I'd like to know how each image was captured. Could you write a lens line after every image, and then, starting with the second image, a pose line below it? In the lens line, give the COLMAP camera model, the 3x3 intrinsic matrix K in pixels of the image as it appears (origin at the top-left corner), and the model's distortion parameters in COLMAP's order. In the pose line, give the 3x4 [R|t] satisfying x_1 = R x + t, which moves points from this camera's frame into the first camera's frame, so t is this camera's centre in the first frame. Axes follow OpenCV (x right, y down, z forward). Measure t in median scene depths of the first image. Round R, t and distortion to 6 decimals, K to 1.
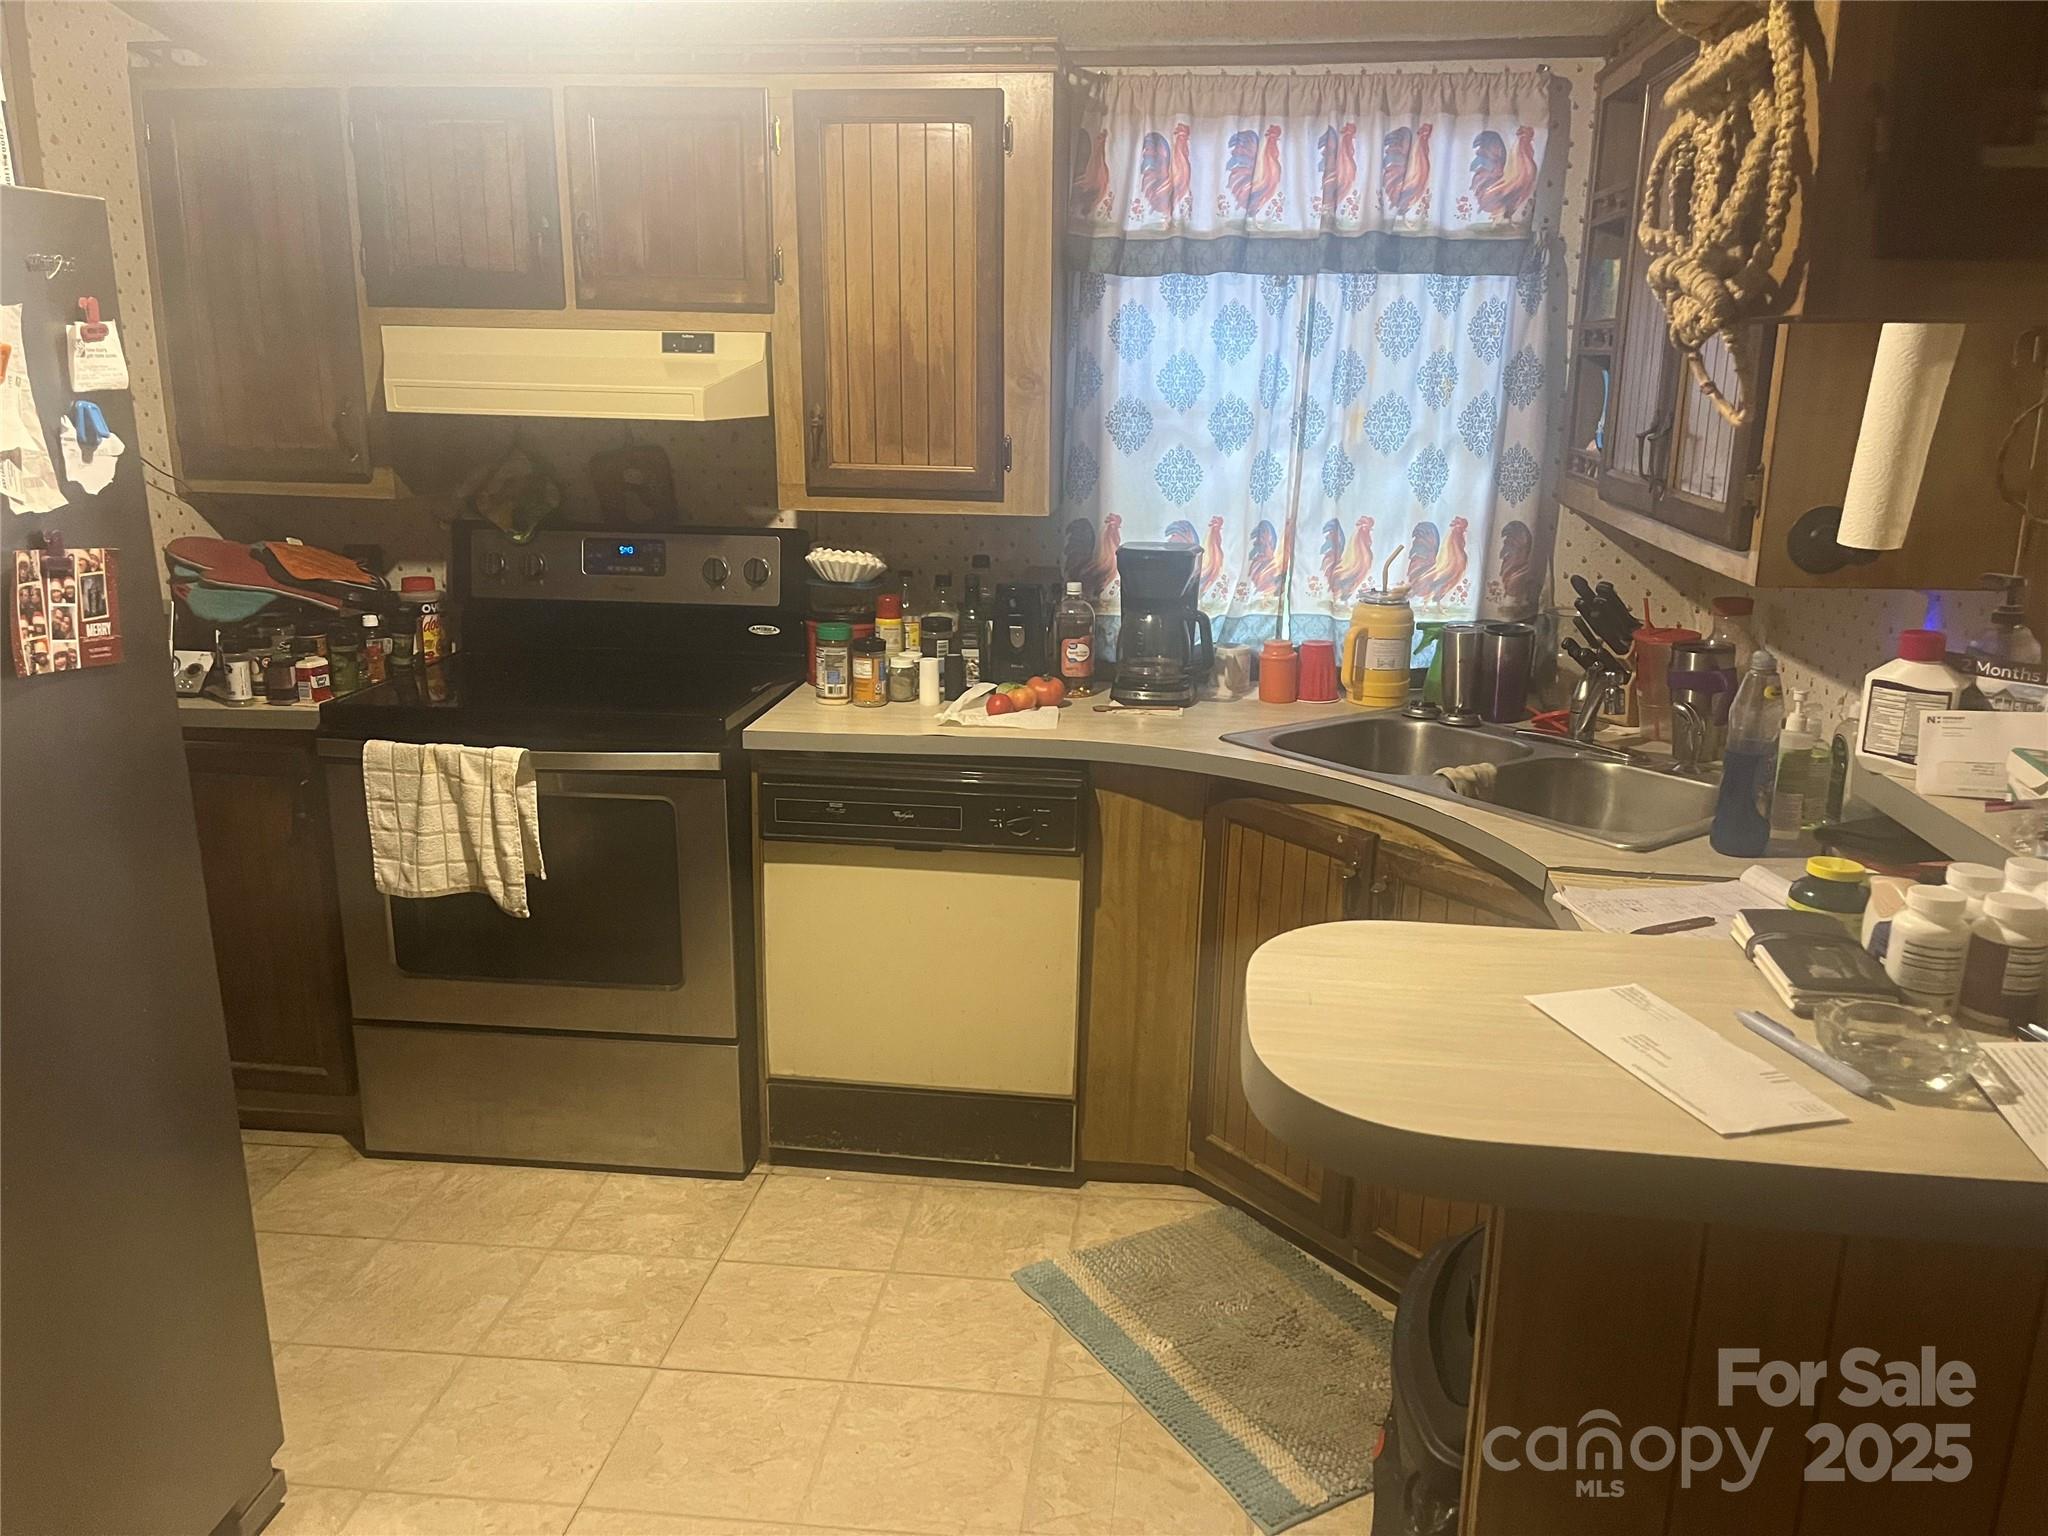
lens RADIAL K [[1558.7, 0, 1038.0], [0, 1558.7, 774.5], [0, 0, 1]] dist [0.054575, -0.067868]
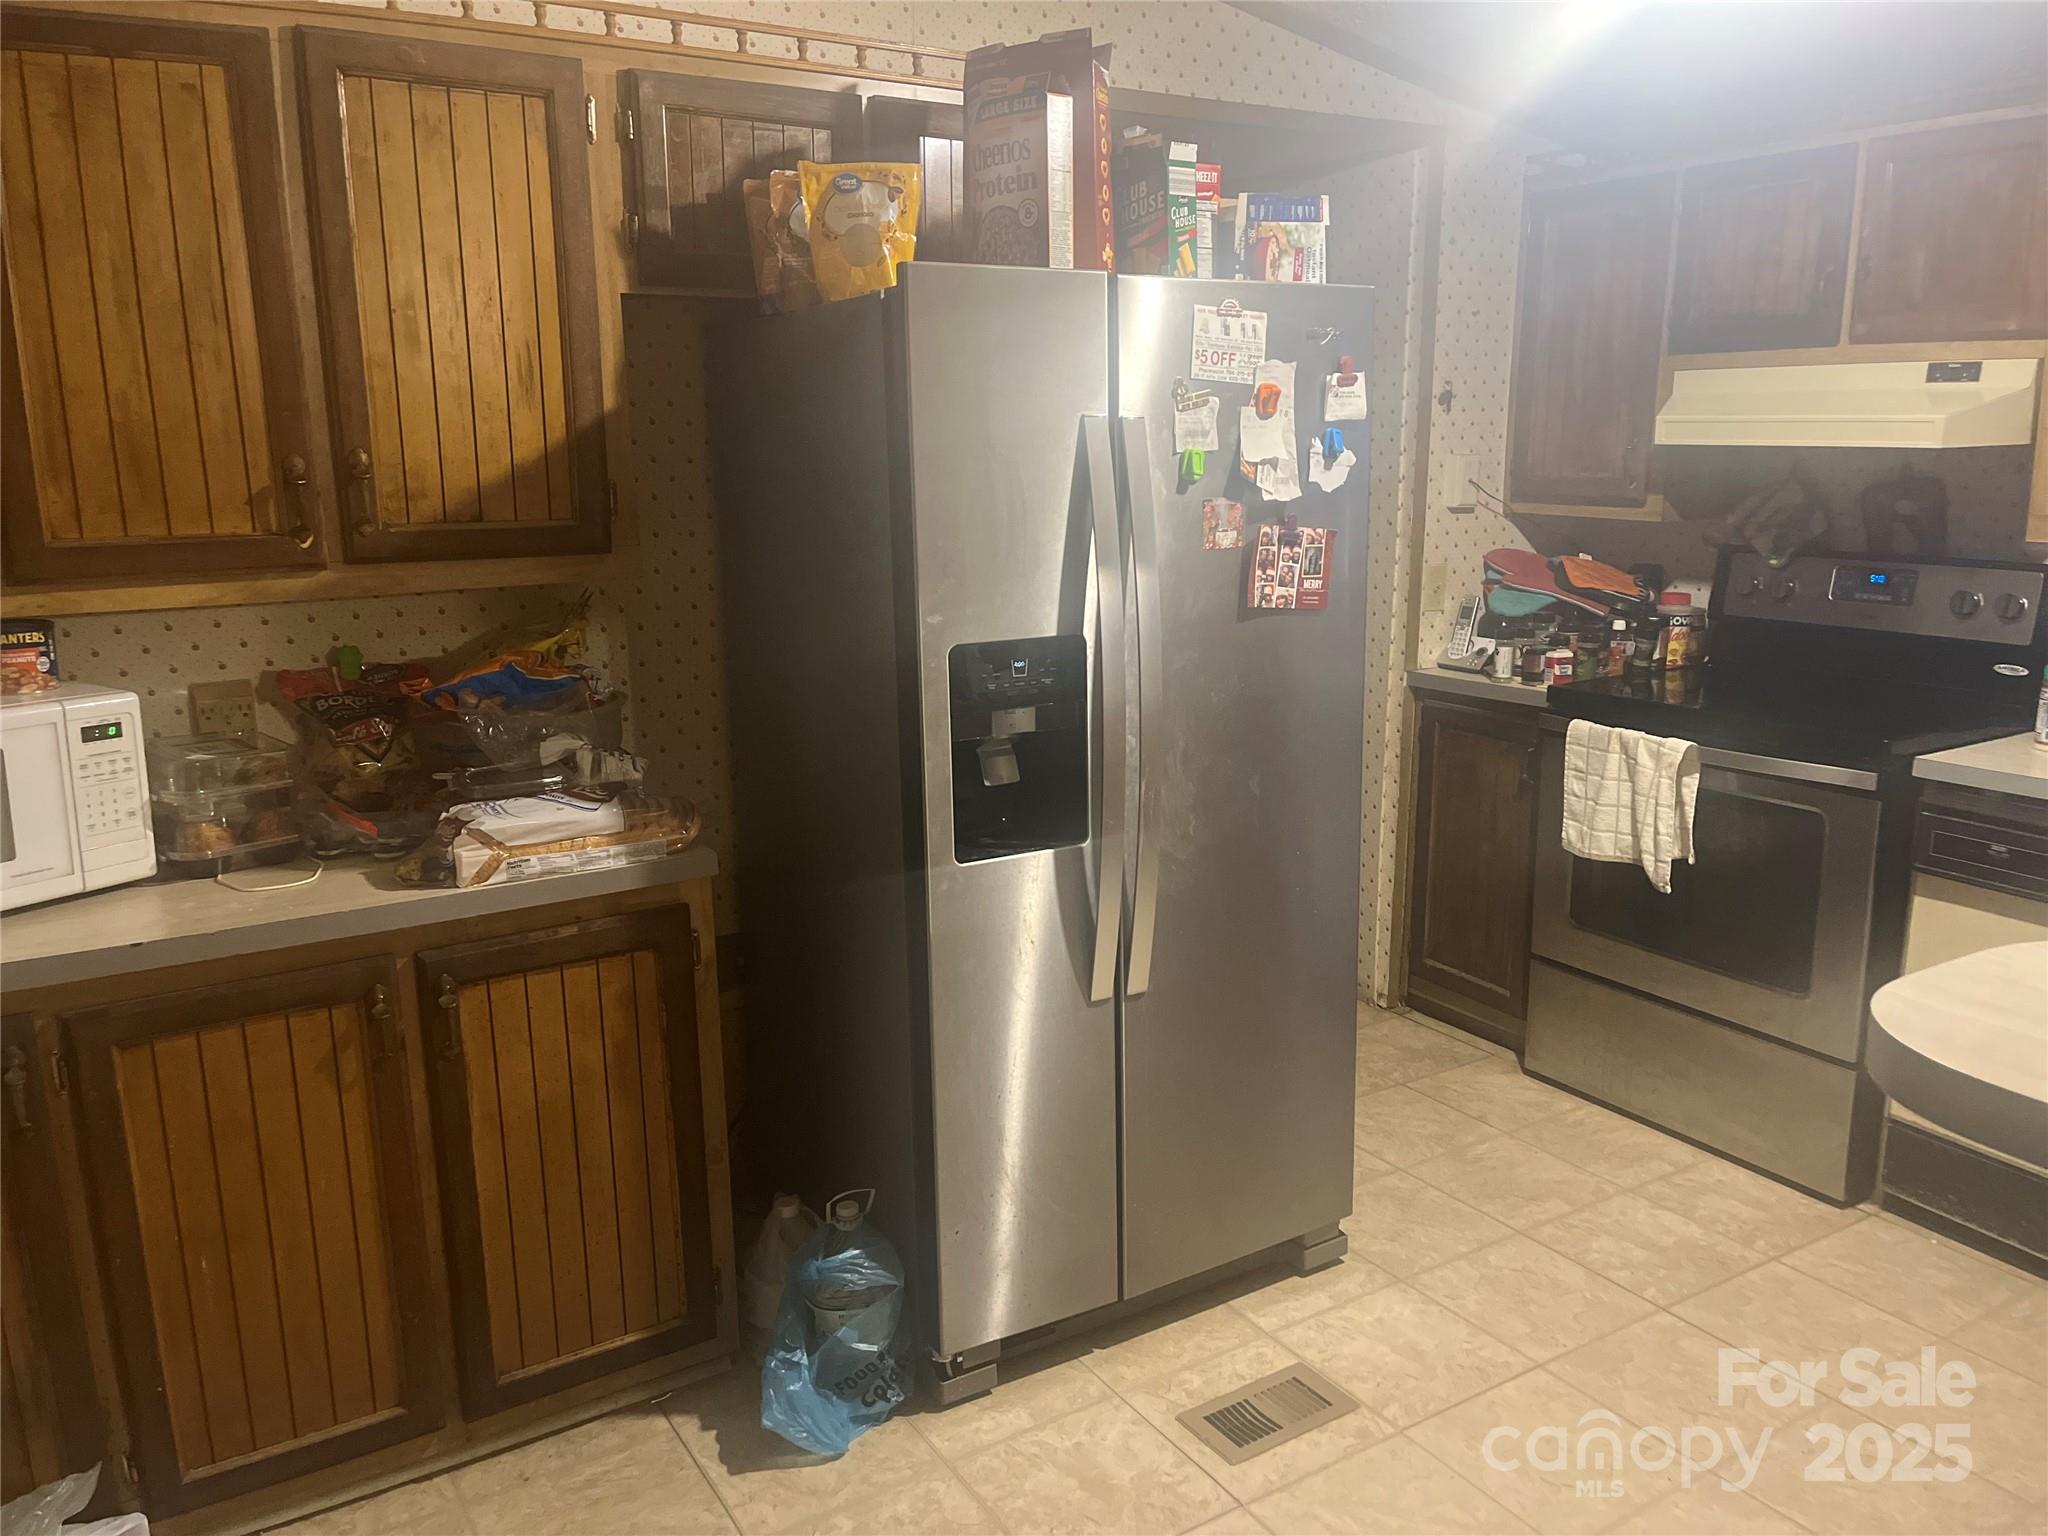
lens RADIAL K [[1558.7, 0, 1035.5], [0, 1558.7, 763.1], [0, 0, 1]] dist [0.054575, -0.067868]
pose [[0.621624, 0.148651, -0.769081, 0.223477], [-0.181849, 0.982390, 0.042898, 0.032419], [0.761915, 0.113190, 0.637710, -0.056374]]
